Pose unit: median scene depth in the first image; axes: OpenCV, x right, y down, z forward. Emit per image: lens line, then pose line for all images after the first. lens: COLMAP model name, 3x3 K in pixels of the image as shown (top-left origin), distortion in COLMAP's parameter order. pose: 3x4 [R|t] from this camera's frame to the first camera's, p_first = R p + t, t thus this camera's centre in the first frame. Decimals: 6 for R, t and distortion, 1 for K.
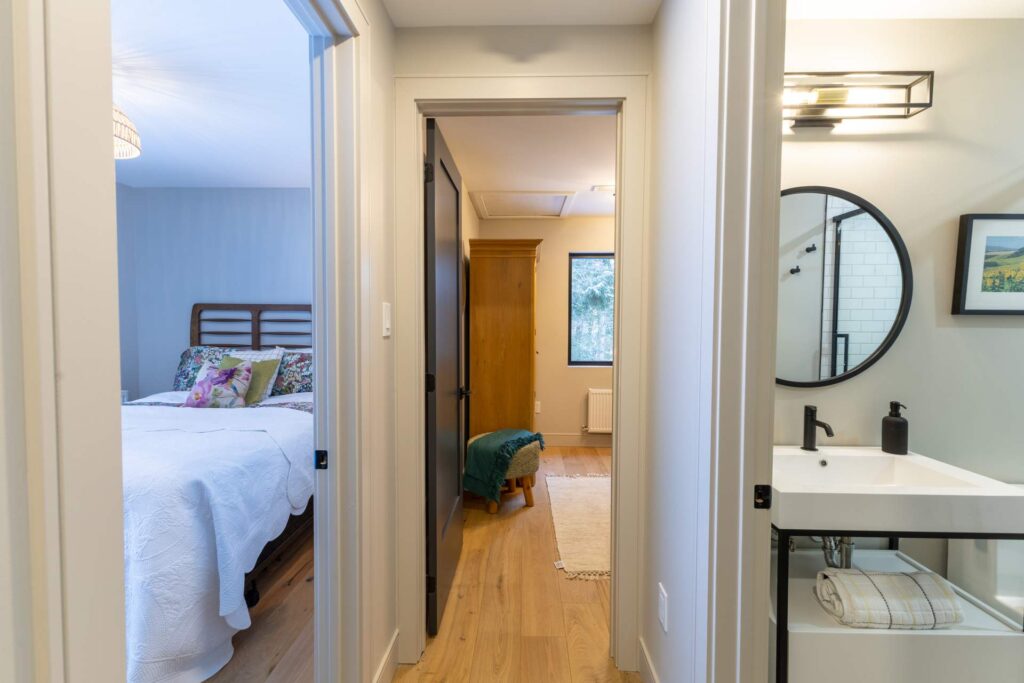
lens RADIAL K [[446.8, 0, 513.0], [0, 446.8, 337.7], [0, 0, 1]] dist [0.009781, -0.002841]
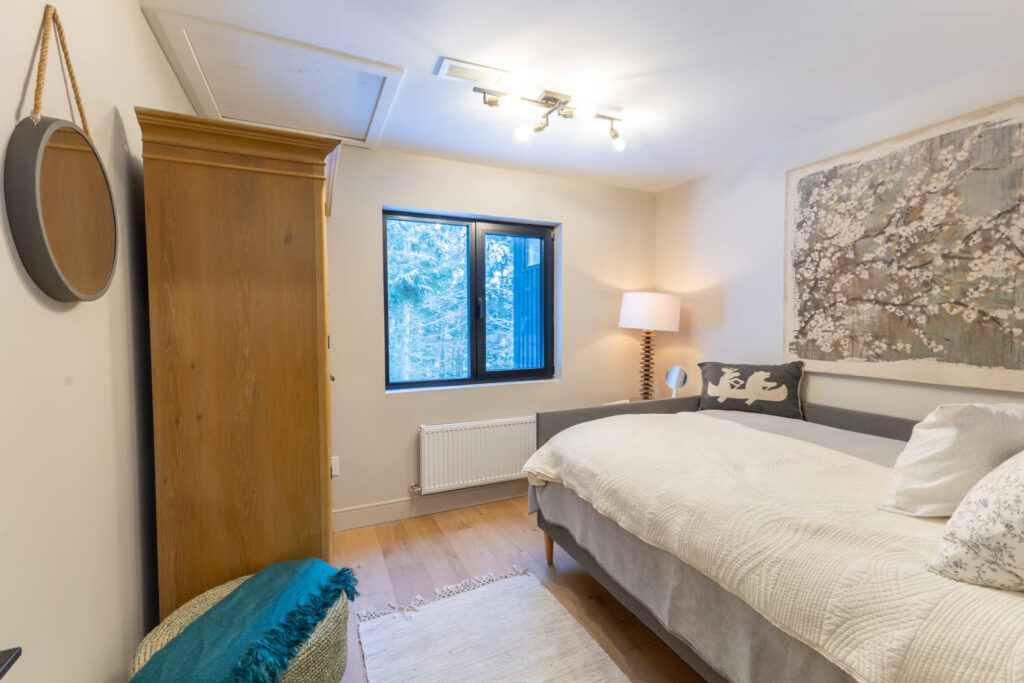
lens RADIAL K [[446.8, 0, 515.1], [0, 446.8, 338.4], [0, 0, 1]] dist [0.009781, -0.002841]
pose [[0.898429, -0.025956, 0.438351, 0.020043], [0.023761, 0.999663, 0.010493, -0.016535], [-0.438475, 0.000988, 0.898743, 0.494580]]
